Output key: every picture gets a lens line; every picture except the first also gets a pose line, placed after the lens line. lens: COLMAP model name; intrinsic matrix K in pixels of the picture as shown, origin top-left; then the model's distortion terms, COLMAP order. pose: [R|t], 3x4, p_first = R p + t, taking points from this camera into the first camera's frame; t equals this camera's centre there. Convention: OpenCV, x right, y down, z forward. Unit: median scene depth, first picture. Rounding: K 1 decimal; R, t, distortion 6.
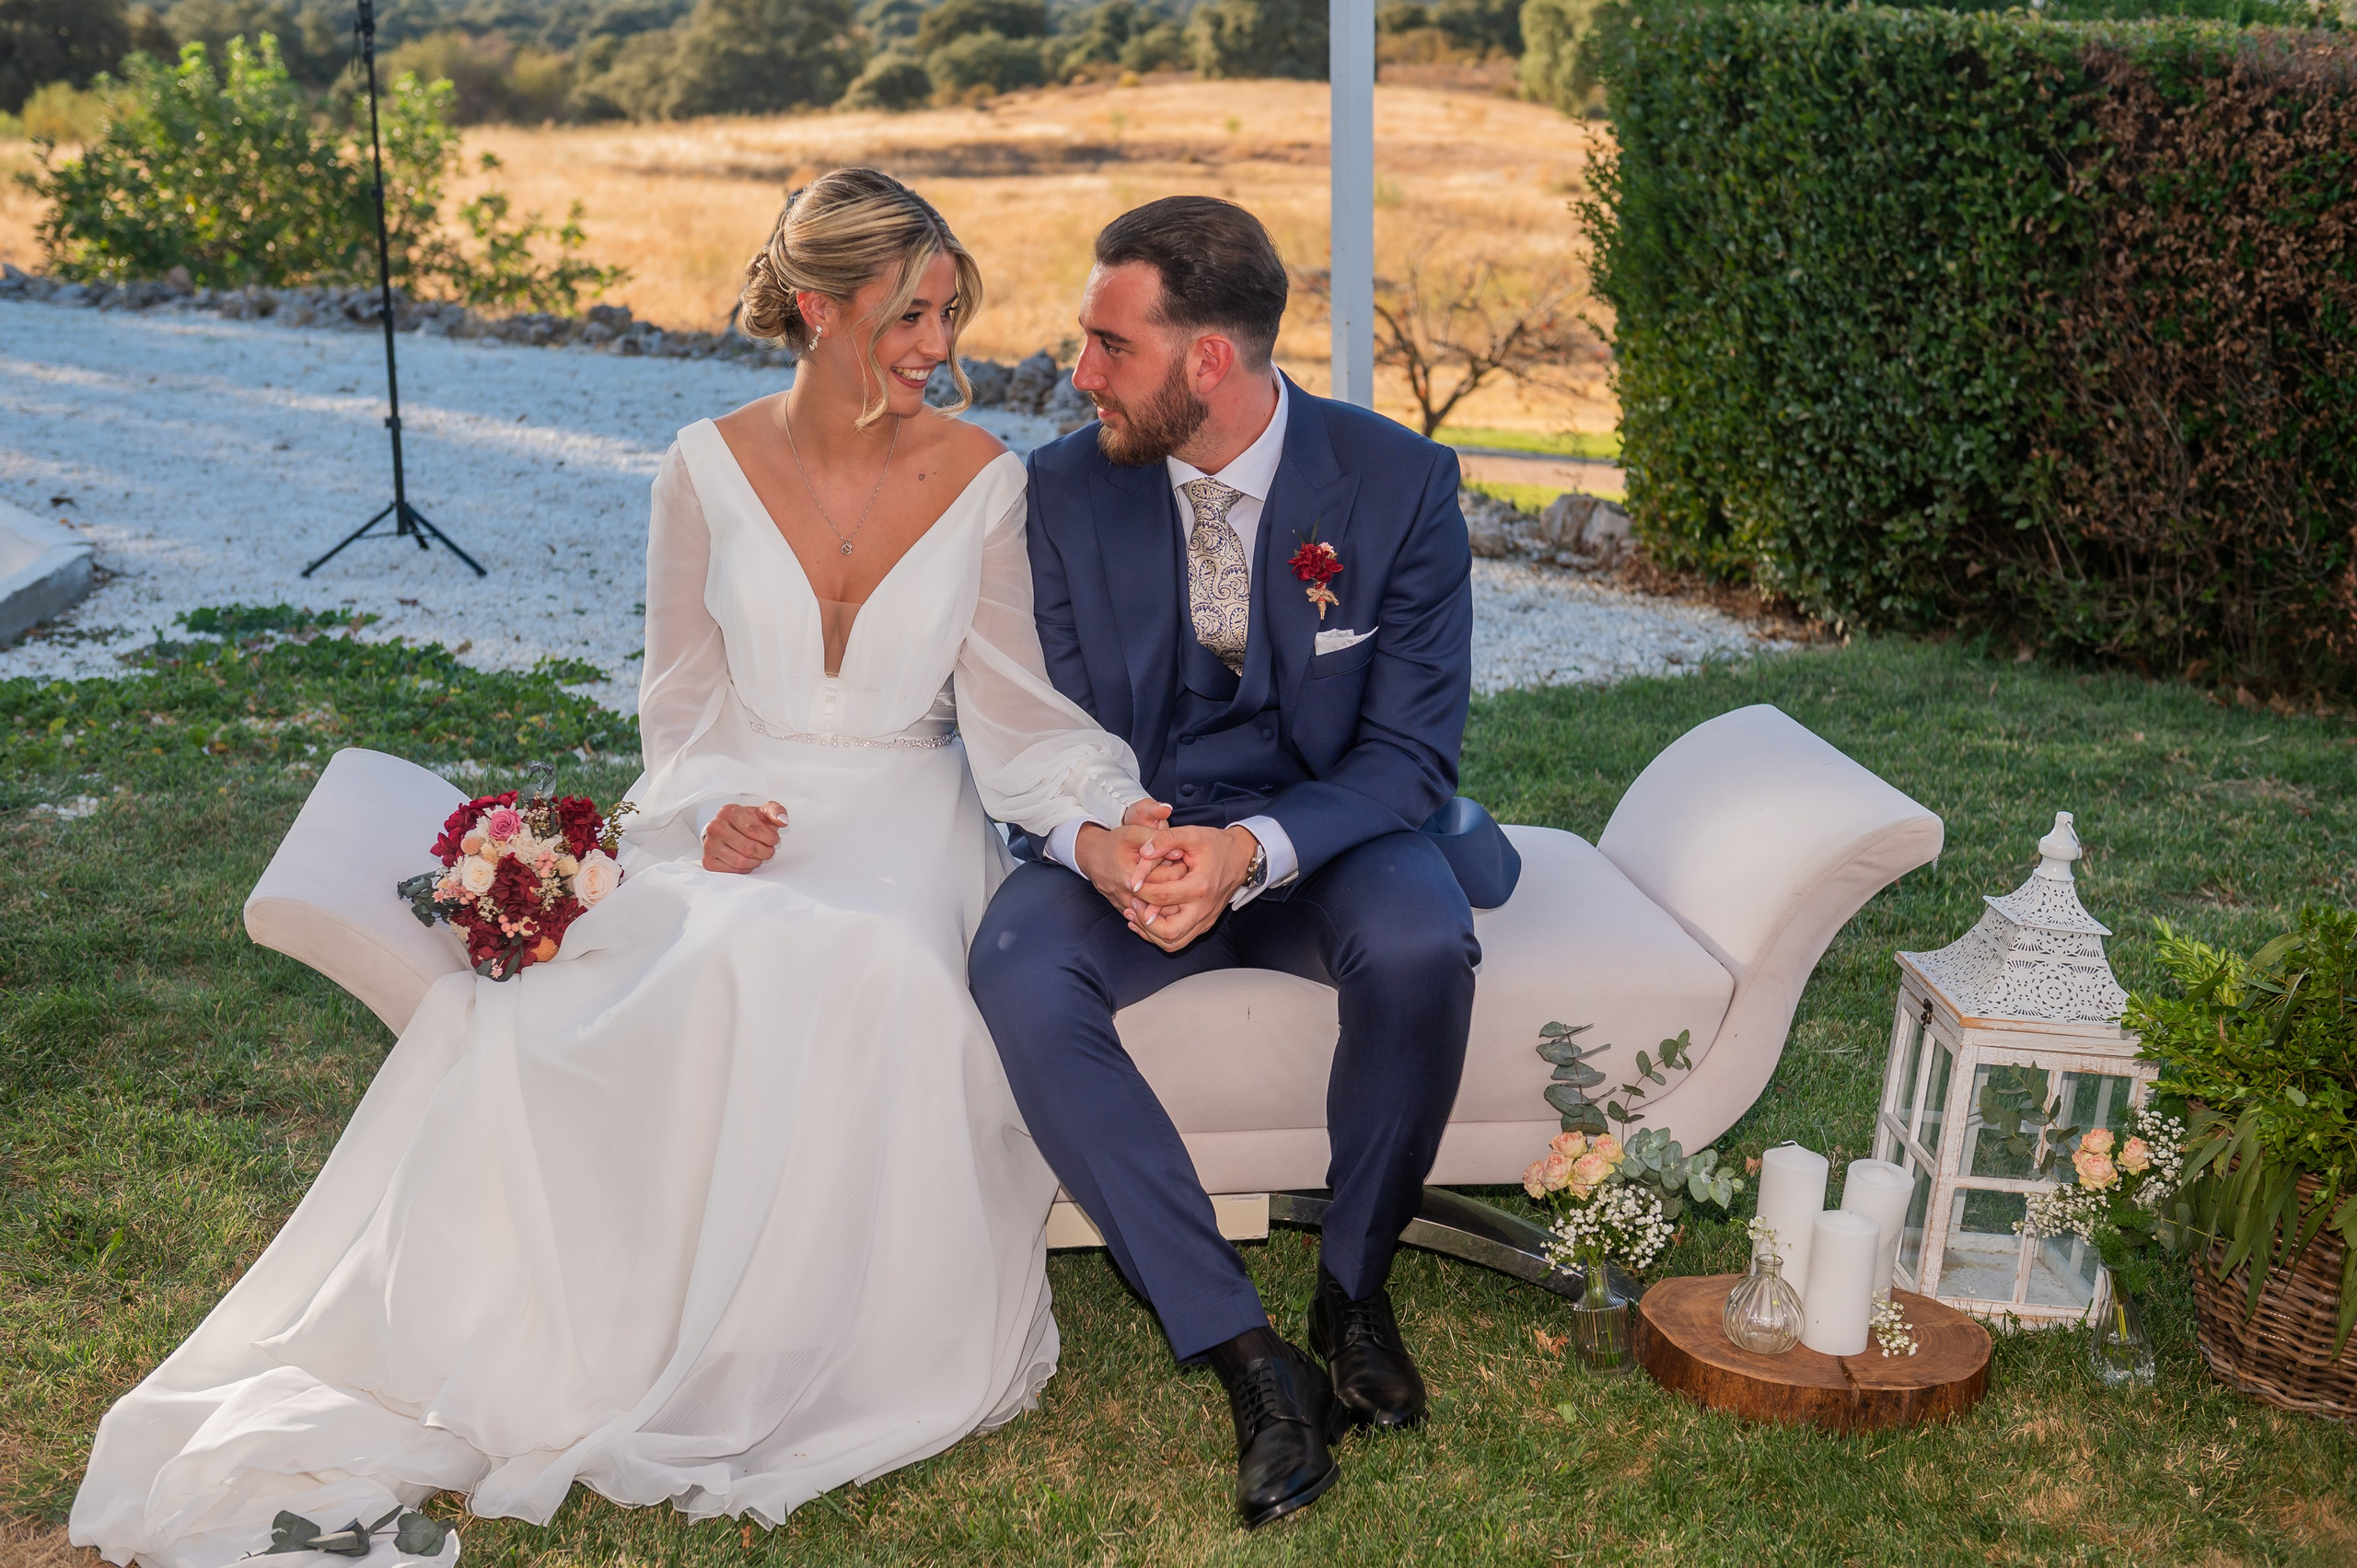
lens RADIAL K [[3296.6, 0, 1186.2], [0, 3296.6, 768.7], [0, 0, 1]] dist [0.028935, 0.000000]
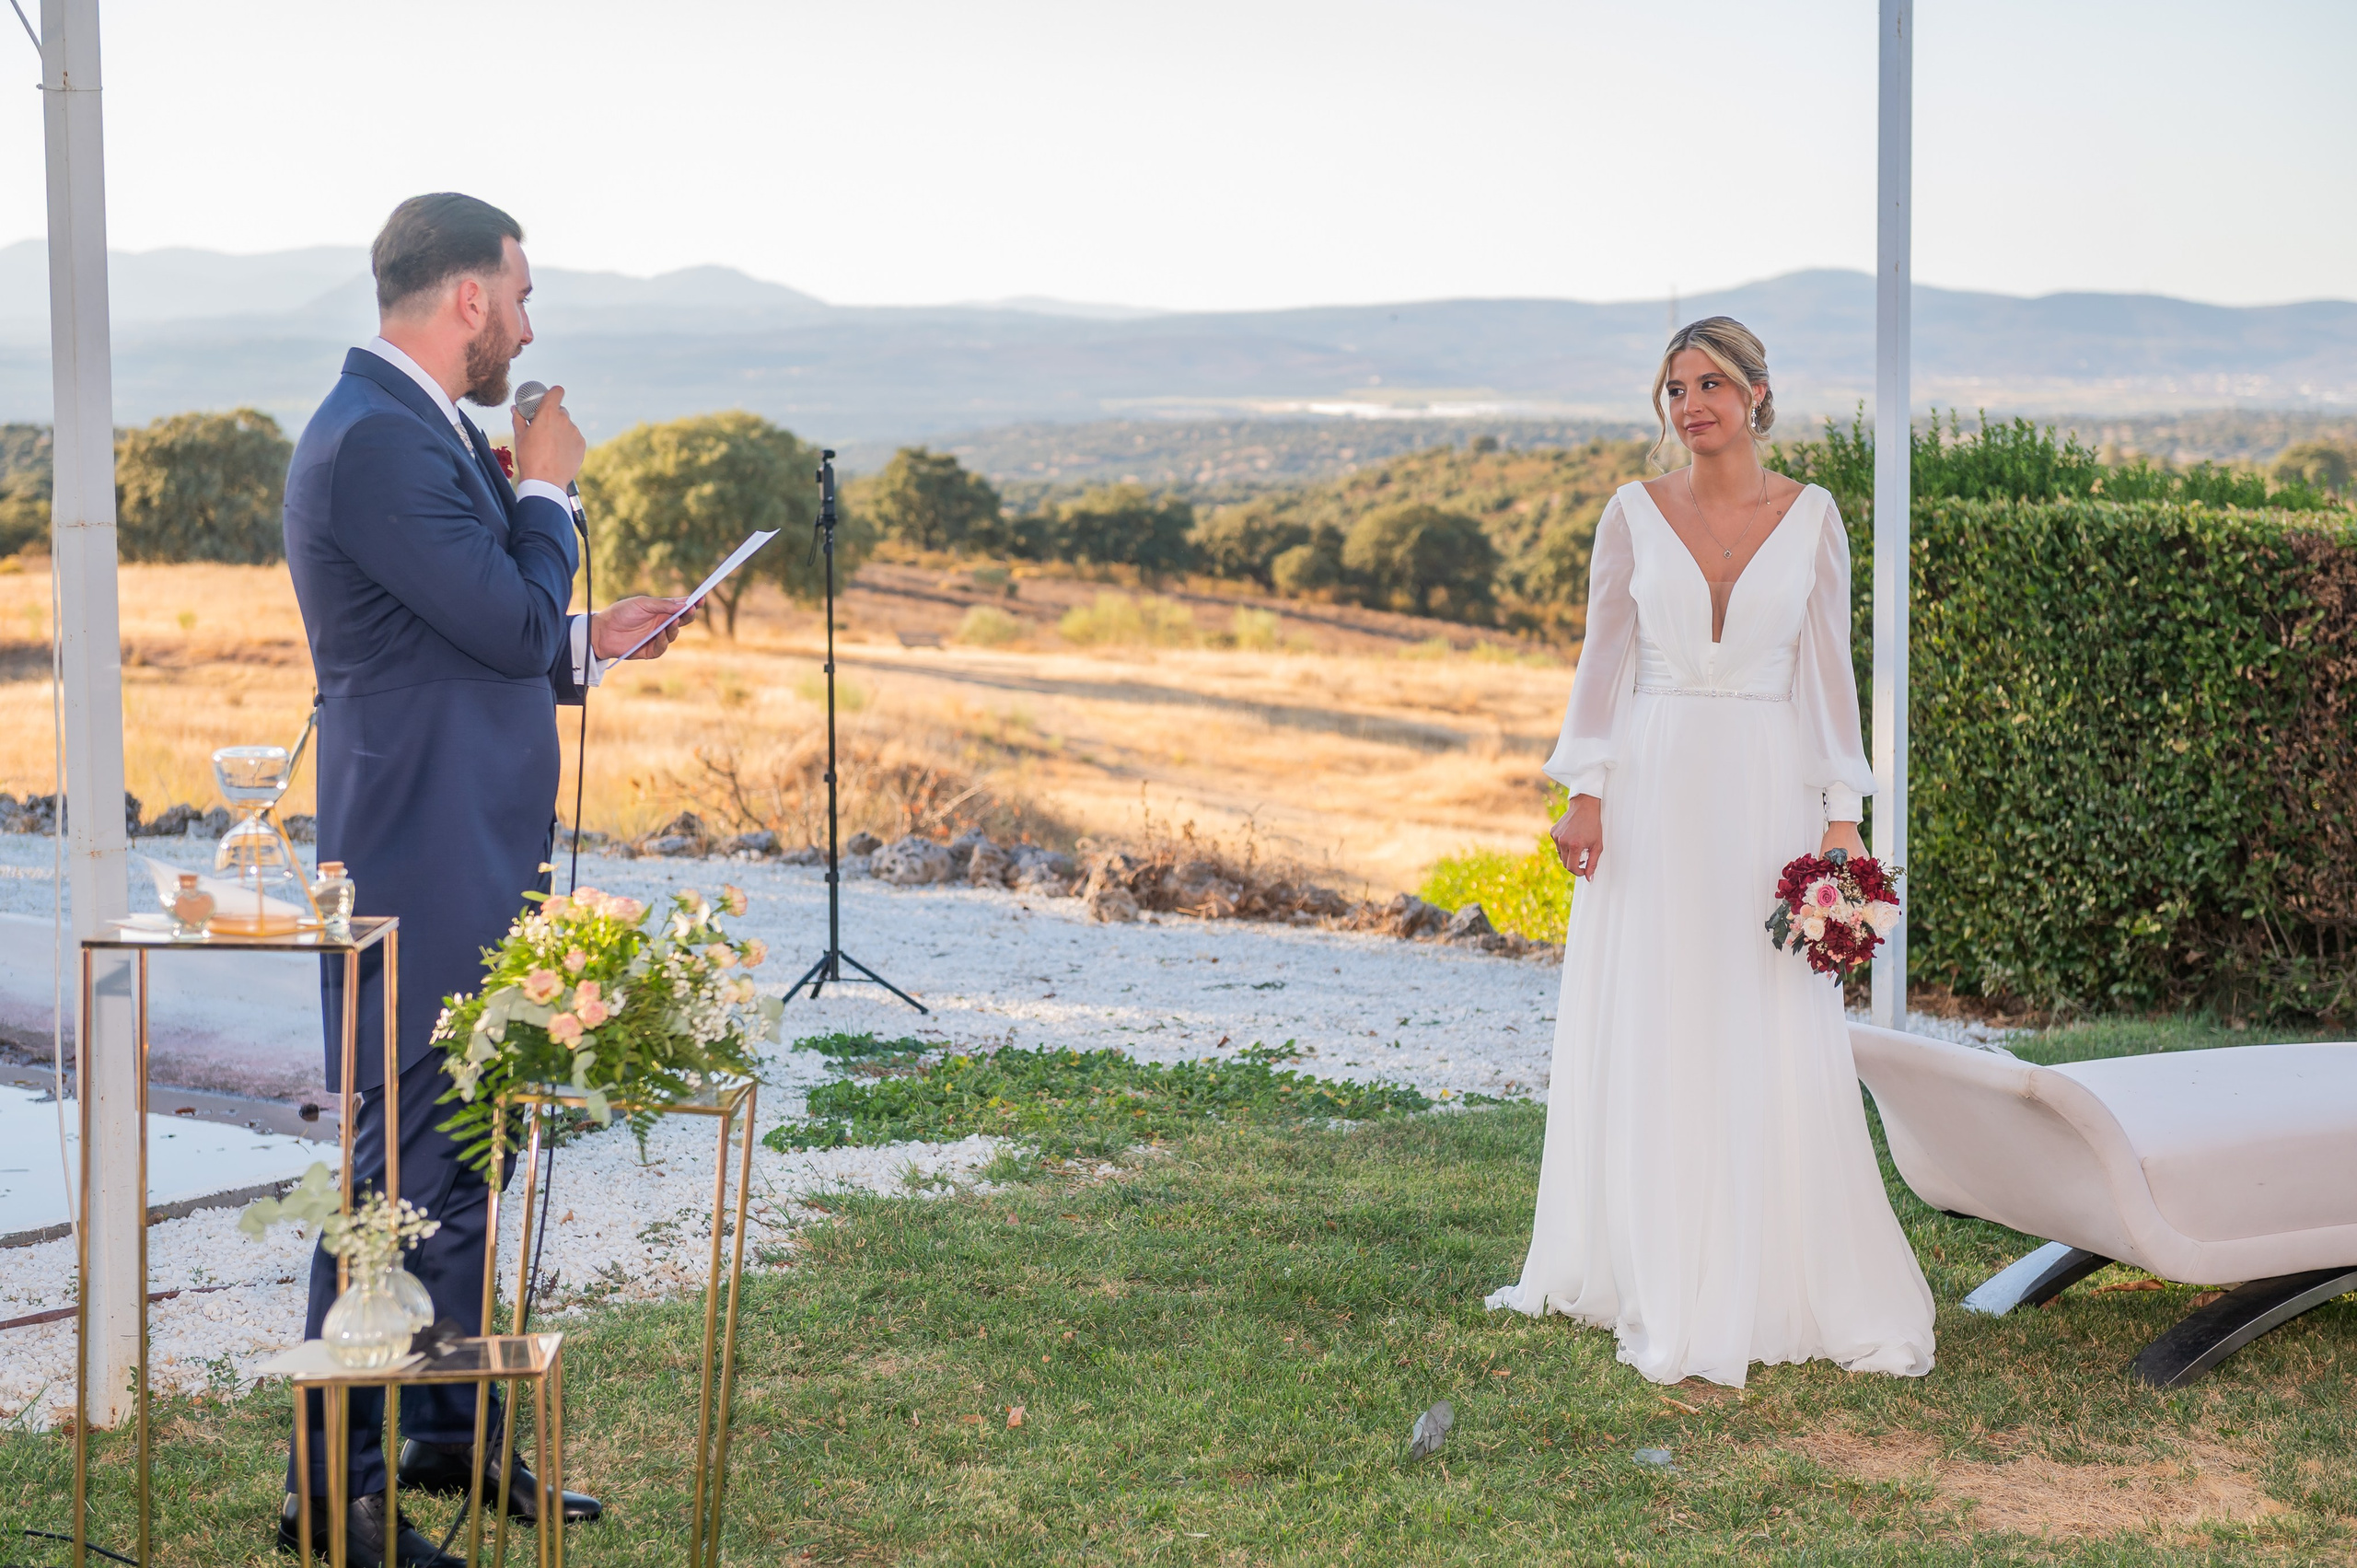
lens RADIAL K [[4201.0, 0, 1126.4], [0, 4201.0, 873.0], [0, 0, 1]] dist [0.049028, 0.000000]
pose [[0.959338, -0.028522, 0.280816, -0.547042], [0.065104, 0.990415, -0.121815, 0.069298], [-0.274650, 0.135144, 0.952000, -0.350506]]
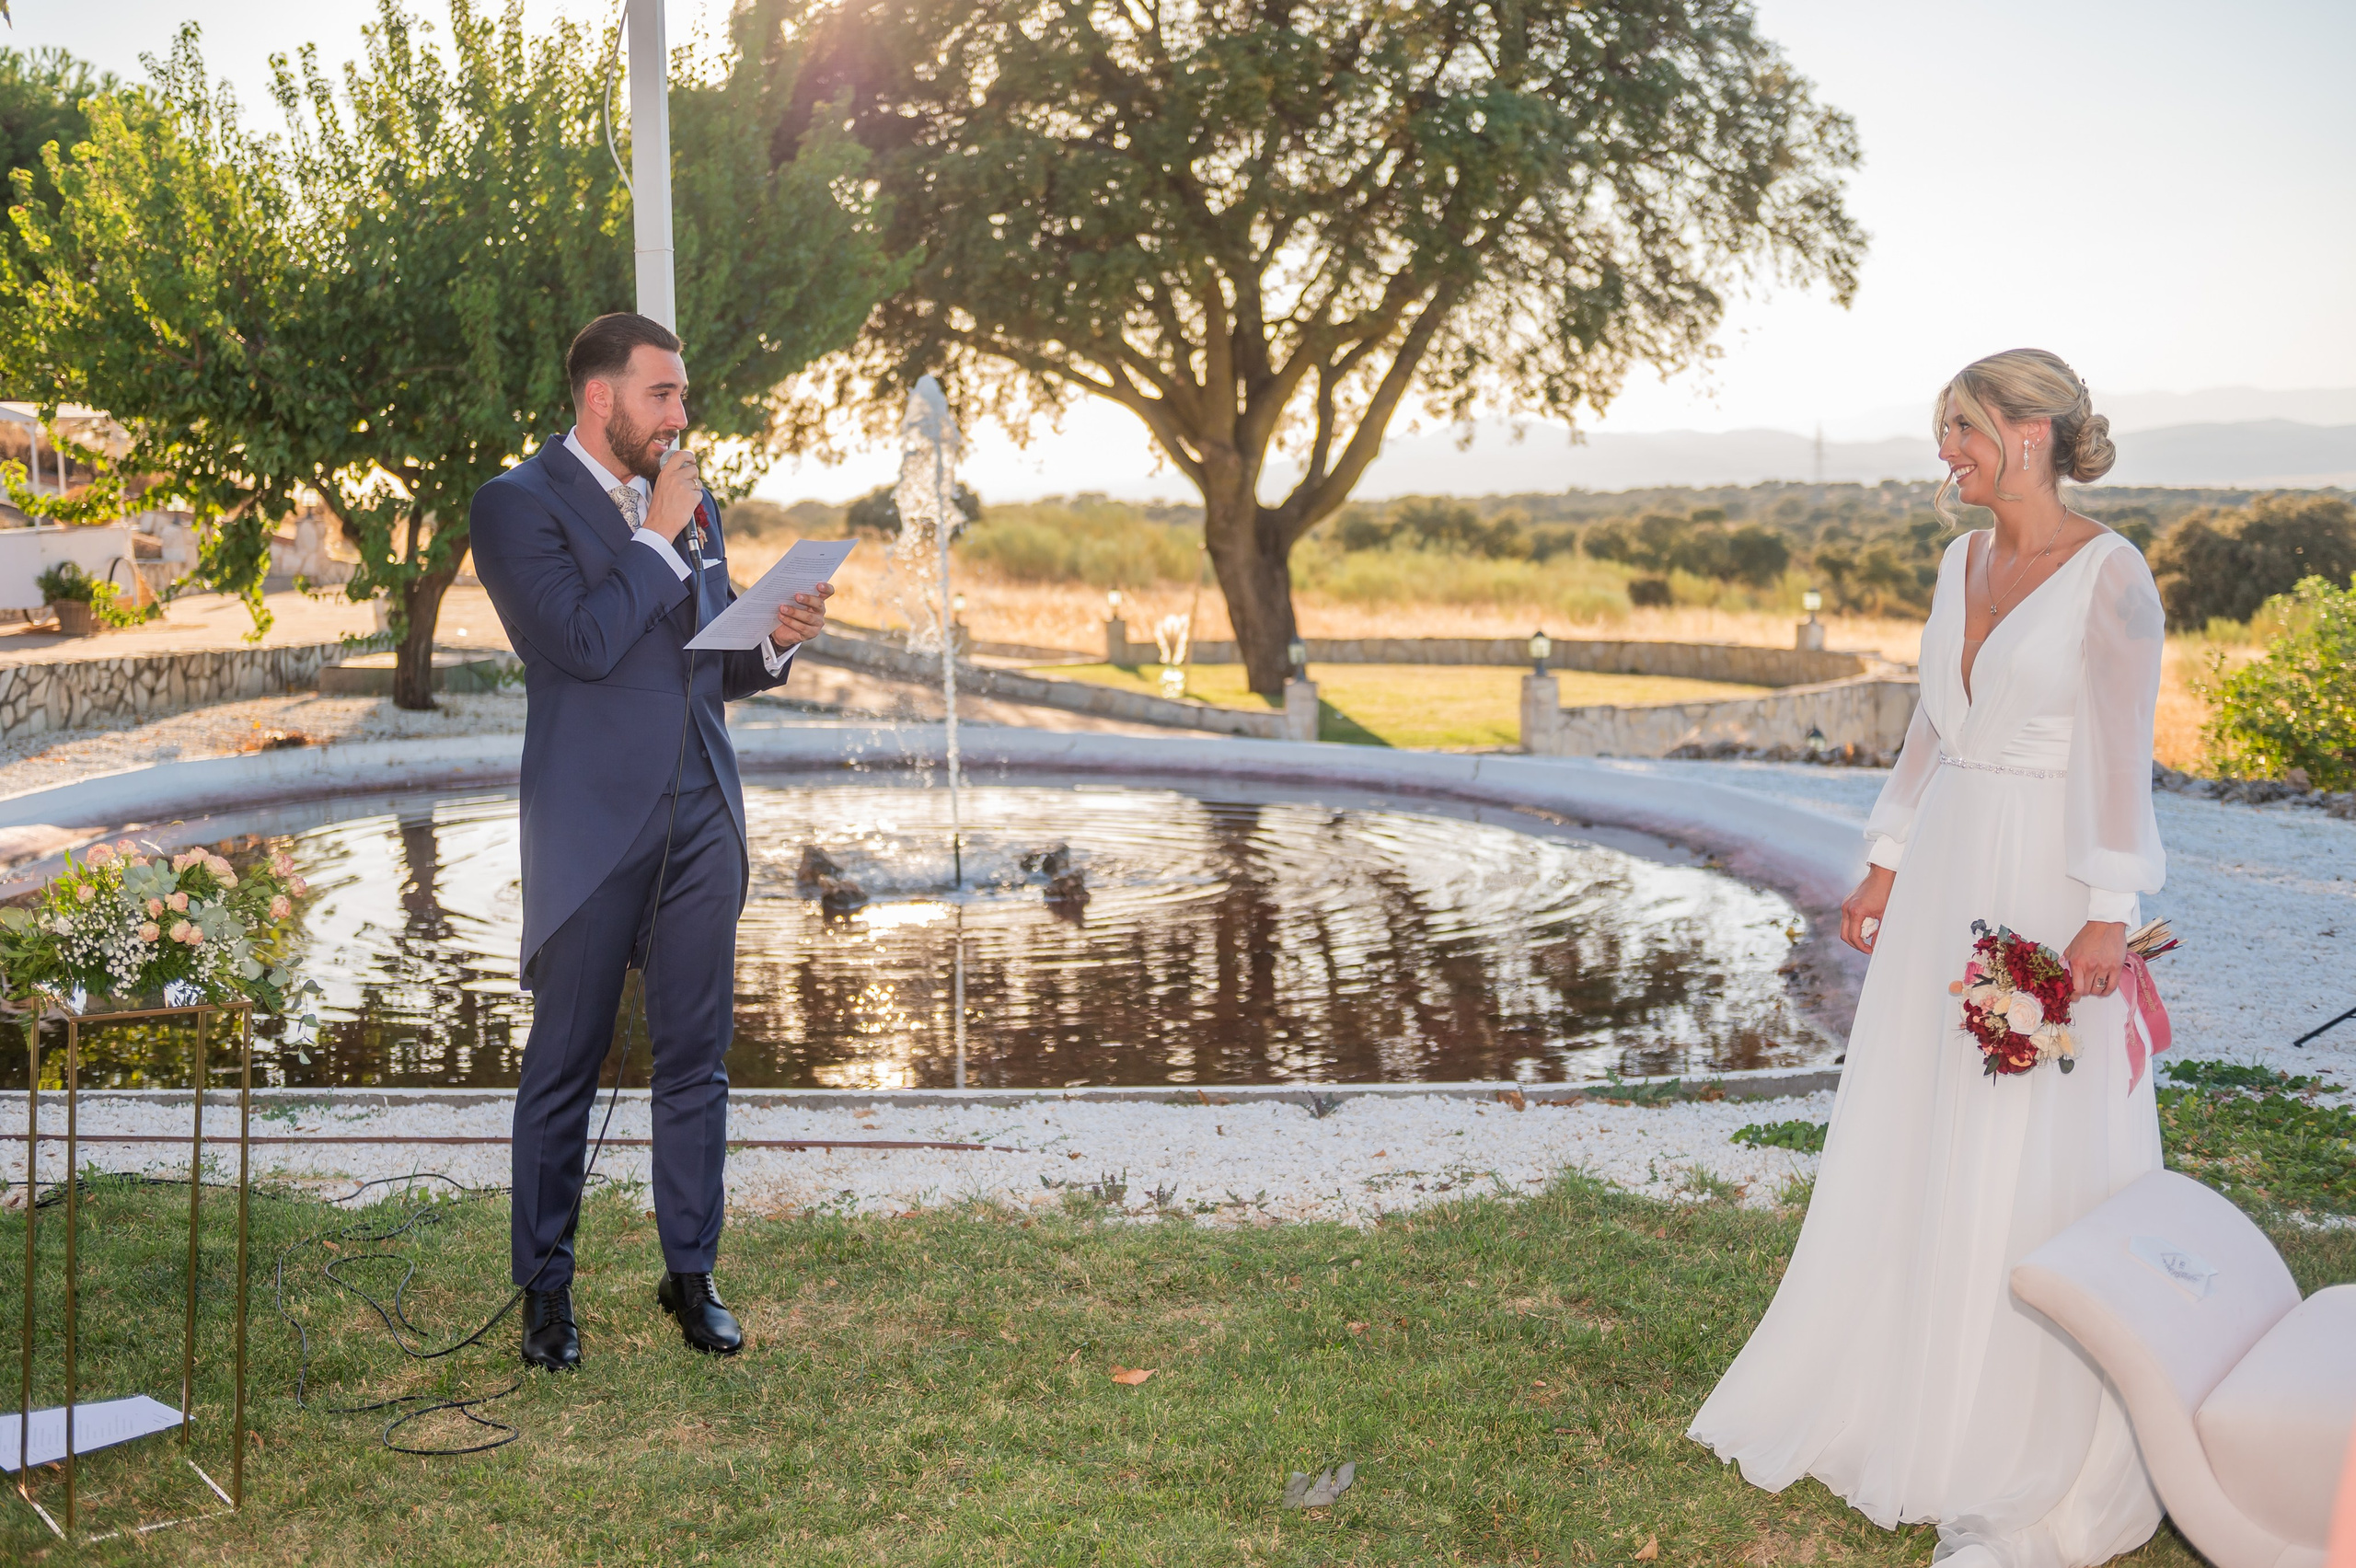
lens RADIAL K [[3021.6, 0, 1191.0], [0, 3021.6, 788.6], [0, 0, 1]] dist [0.010251, 0.000000]
pose [[0.781251, 0.054326, -0.621849, 0.083232], [-0.140465, 0.985956, -0.090335, 0.002829], [0.608208, 0.157923, 0.777910, -0.063585]]
